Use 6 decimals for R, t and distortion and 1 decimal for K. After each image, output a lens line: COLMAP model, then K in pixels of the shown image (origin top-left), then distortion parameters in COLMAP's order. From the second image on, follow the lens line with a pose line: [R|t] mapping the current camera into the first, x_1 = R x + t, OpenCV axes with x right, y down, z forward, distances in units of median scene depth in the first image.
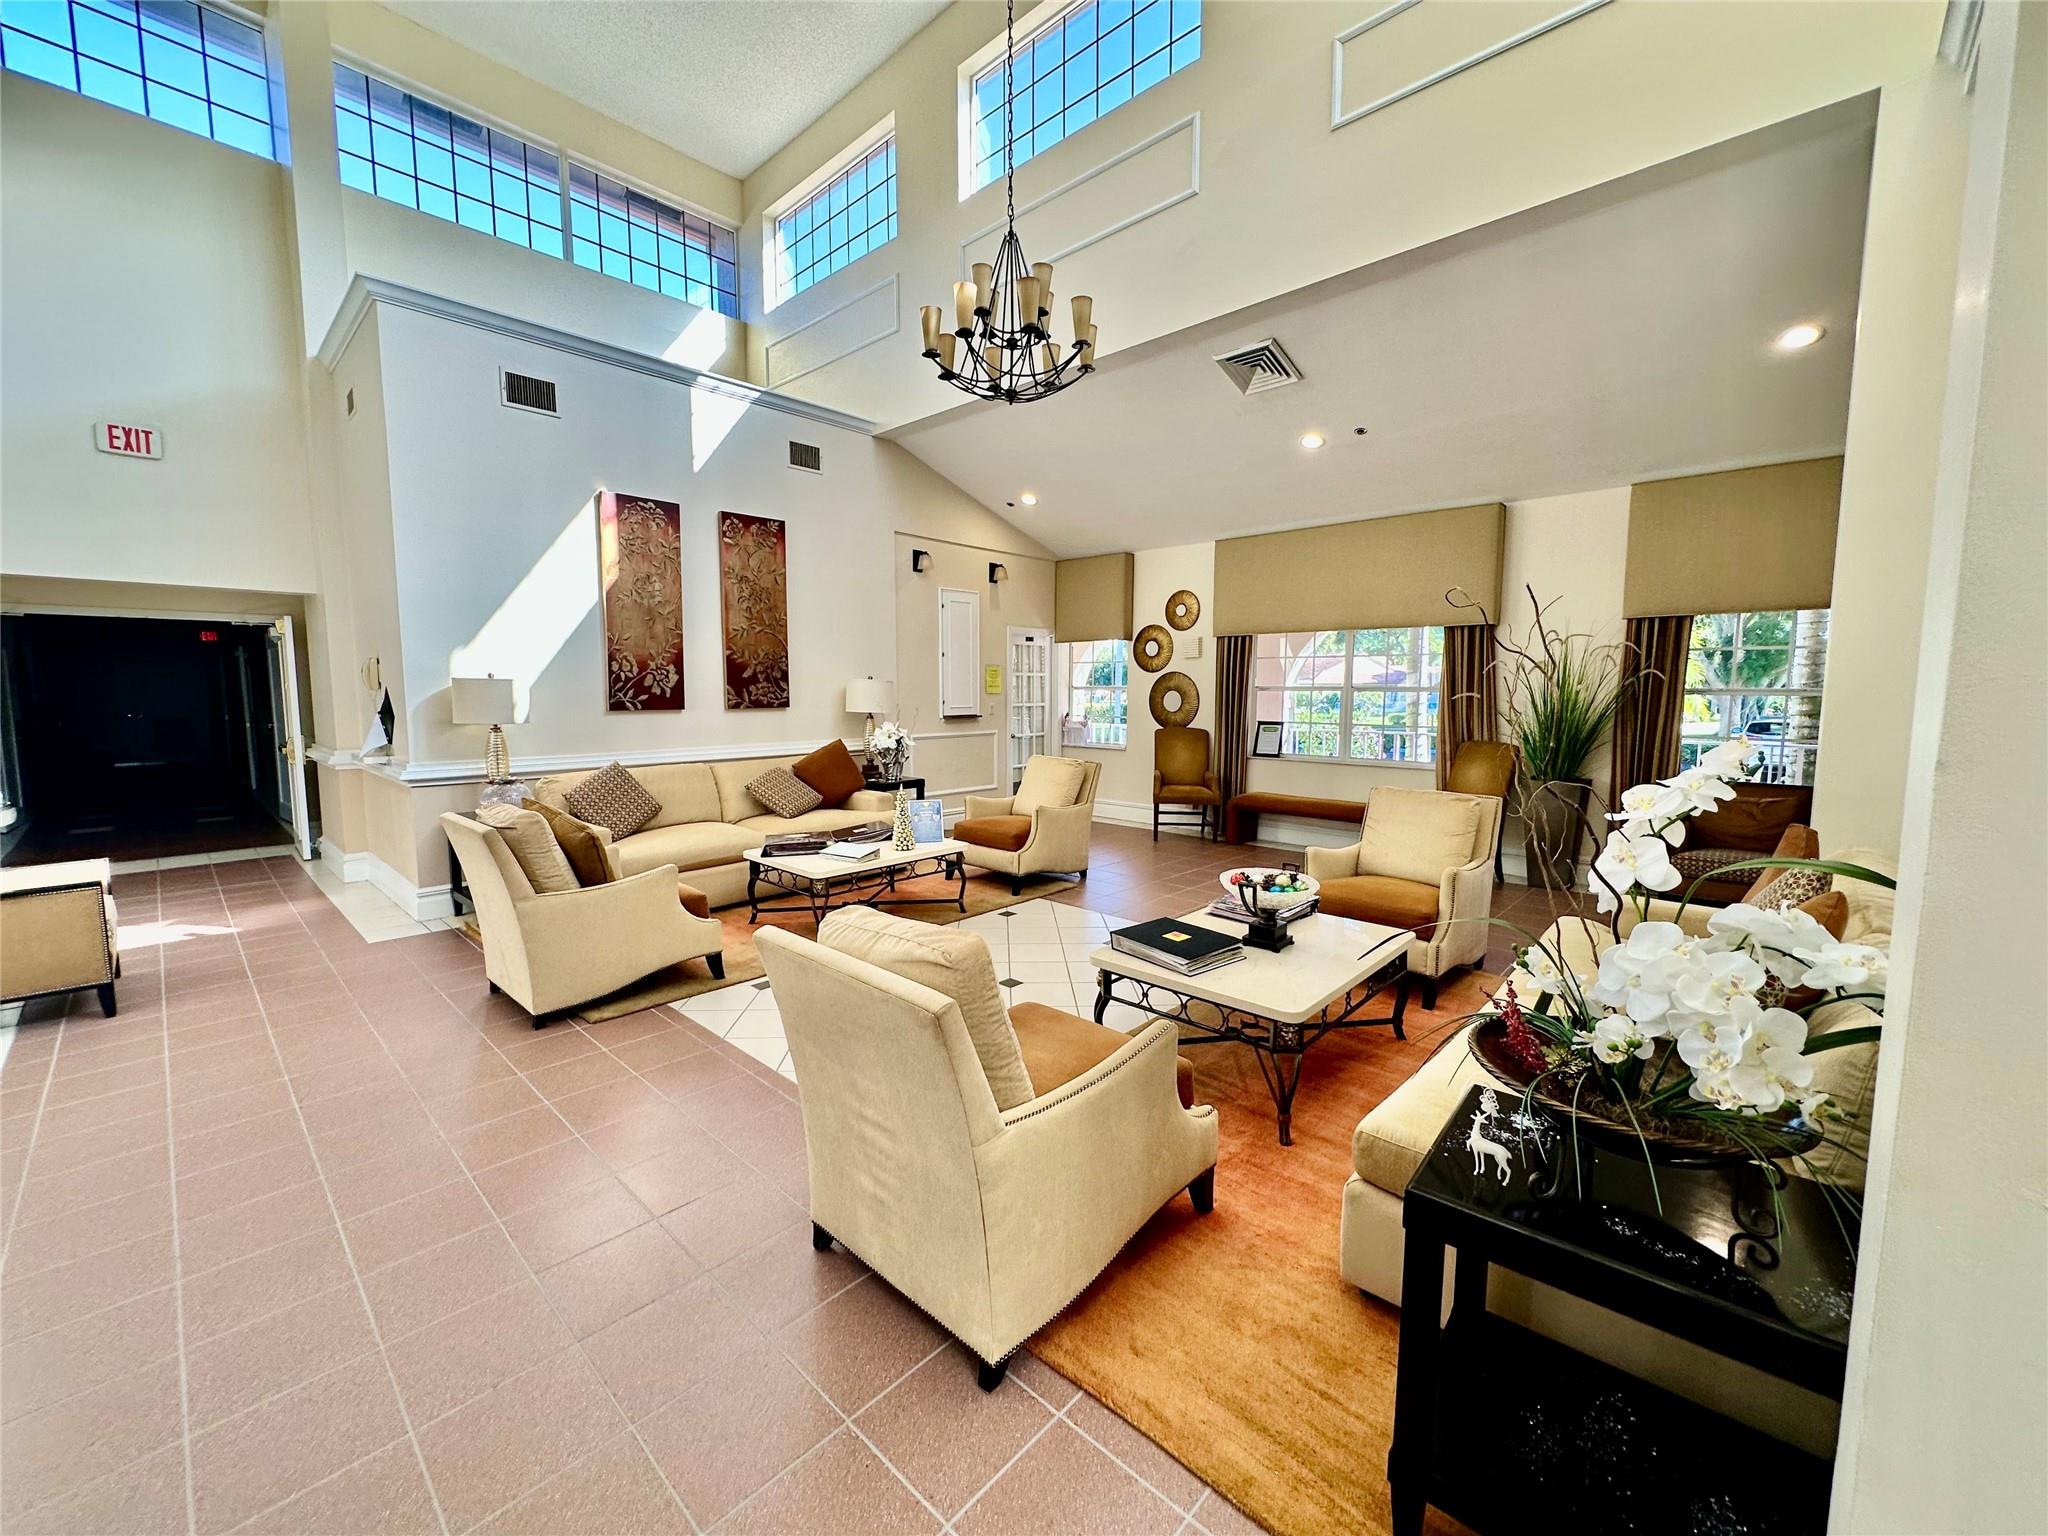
lens RADIAL K [[817.5, 0, 1022.4], [0, 817.5, 773.4], [0, 0, 1]] dist [0.000595, -0.000219]
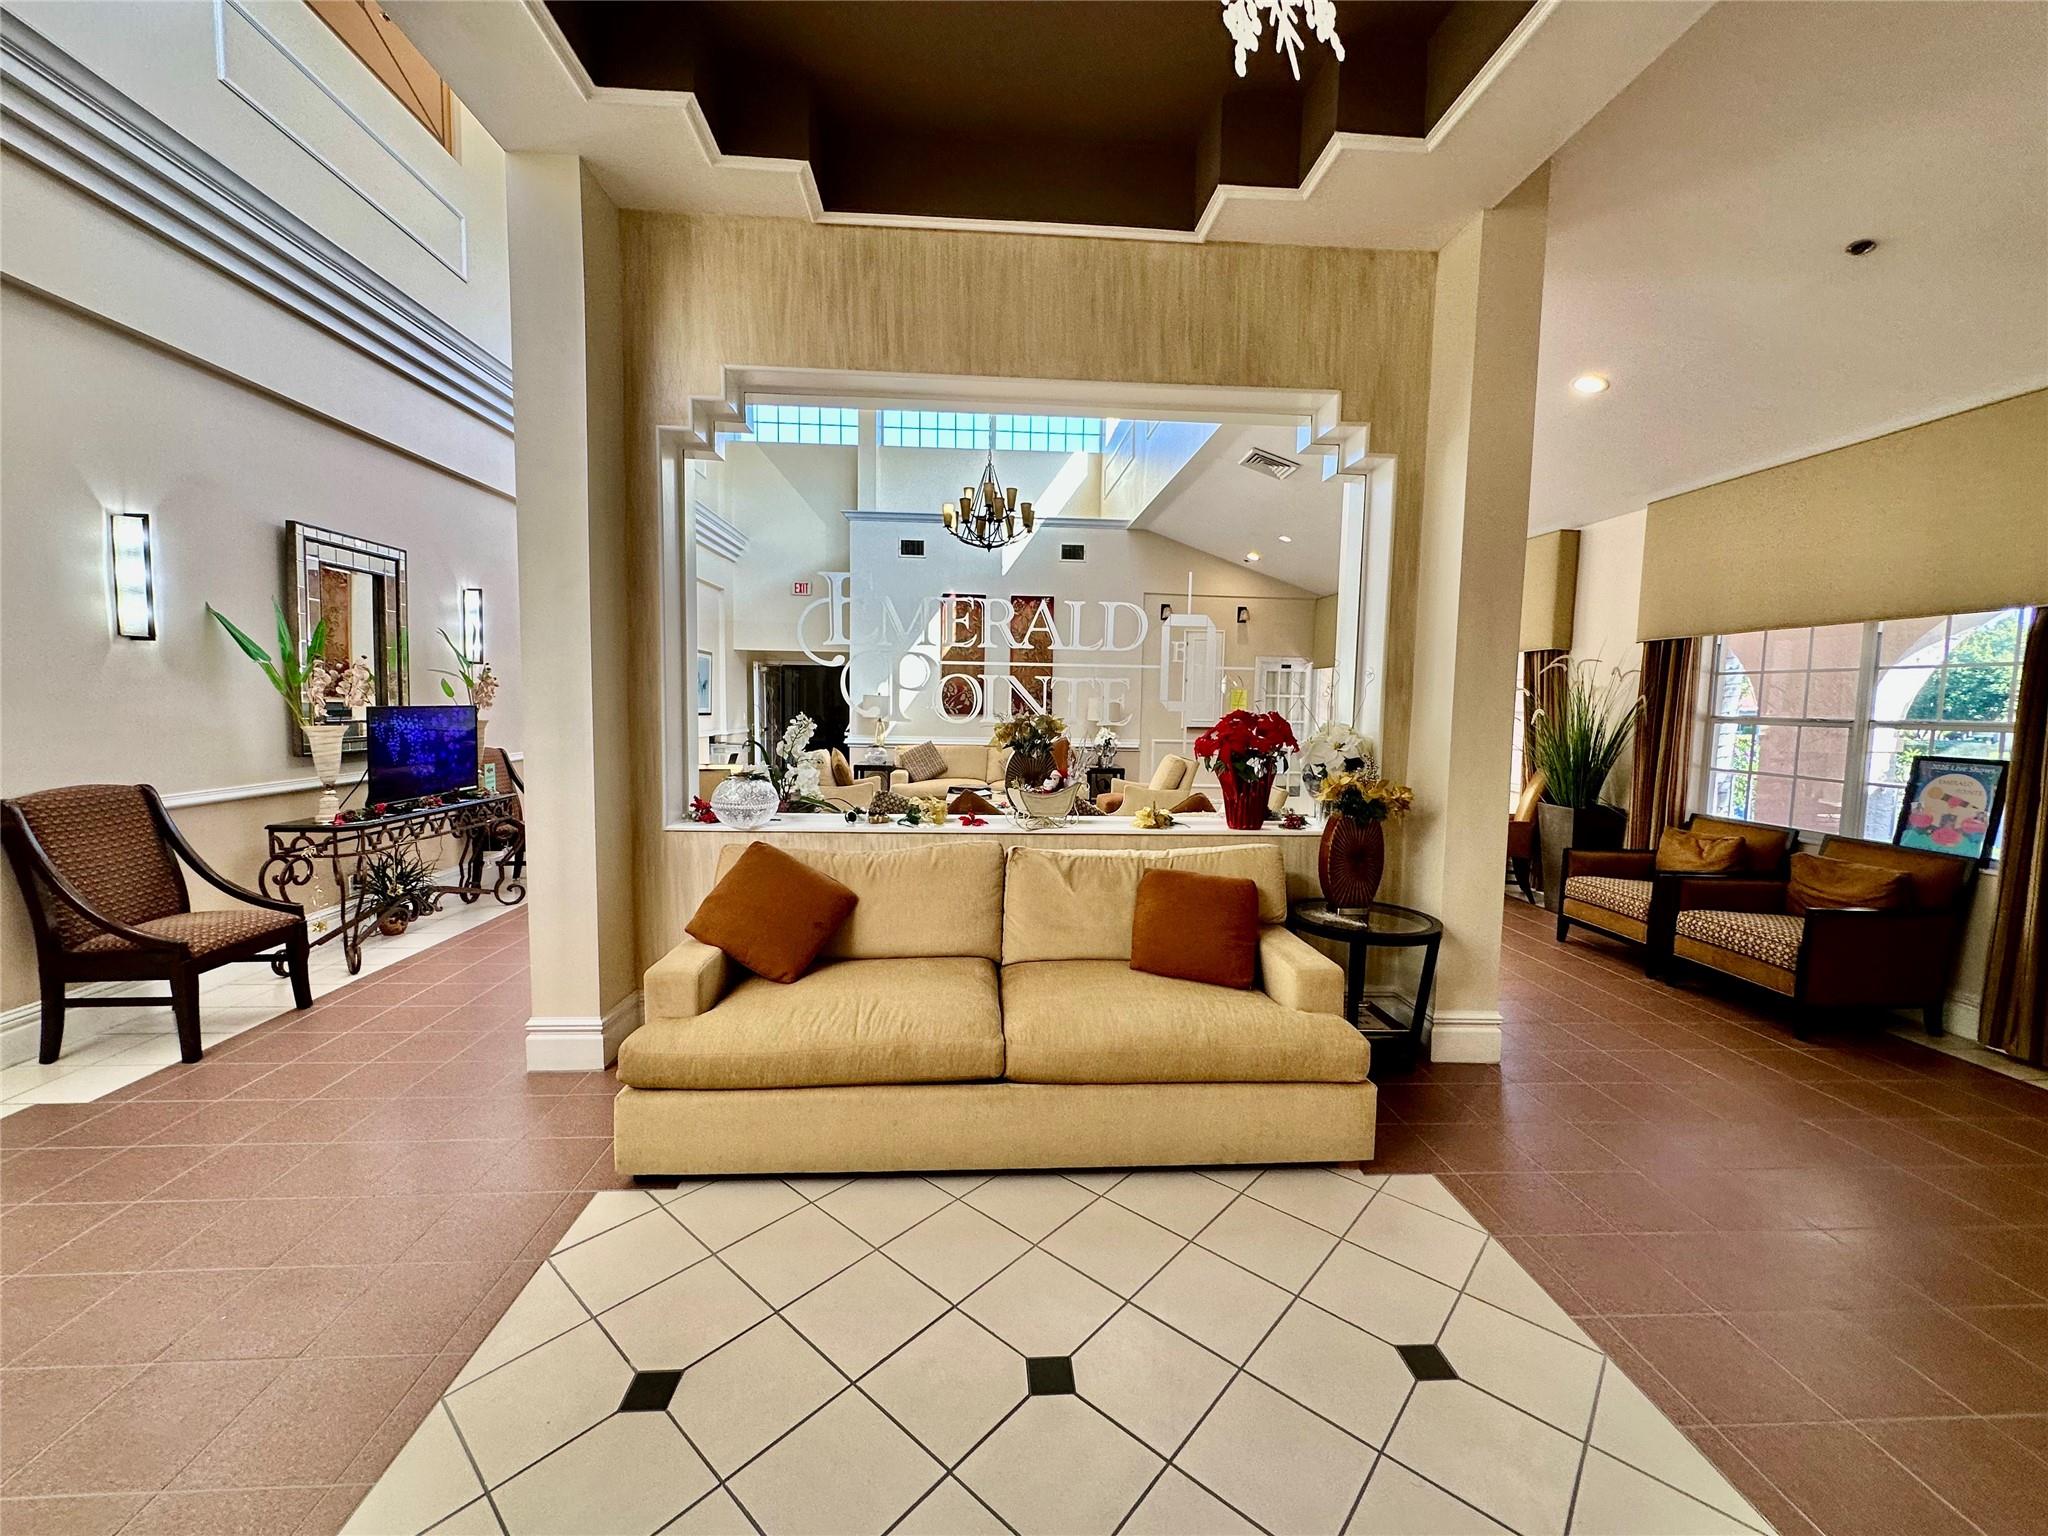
lens RADIAL K [[817.5, 0, 1022.6], [0, 817.5, 767.5], [0, 0, 1]] dist [0.000595, -0.000219]
pose [[0.730760, 0.064353, -0.679594, 0.828095], [-0.088532, 0.996073, -0.000876, 0.025055], [0.676869, 0.060806, 0.733588, -0.182743]]
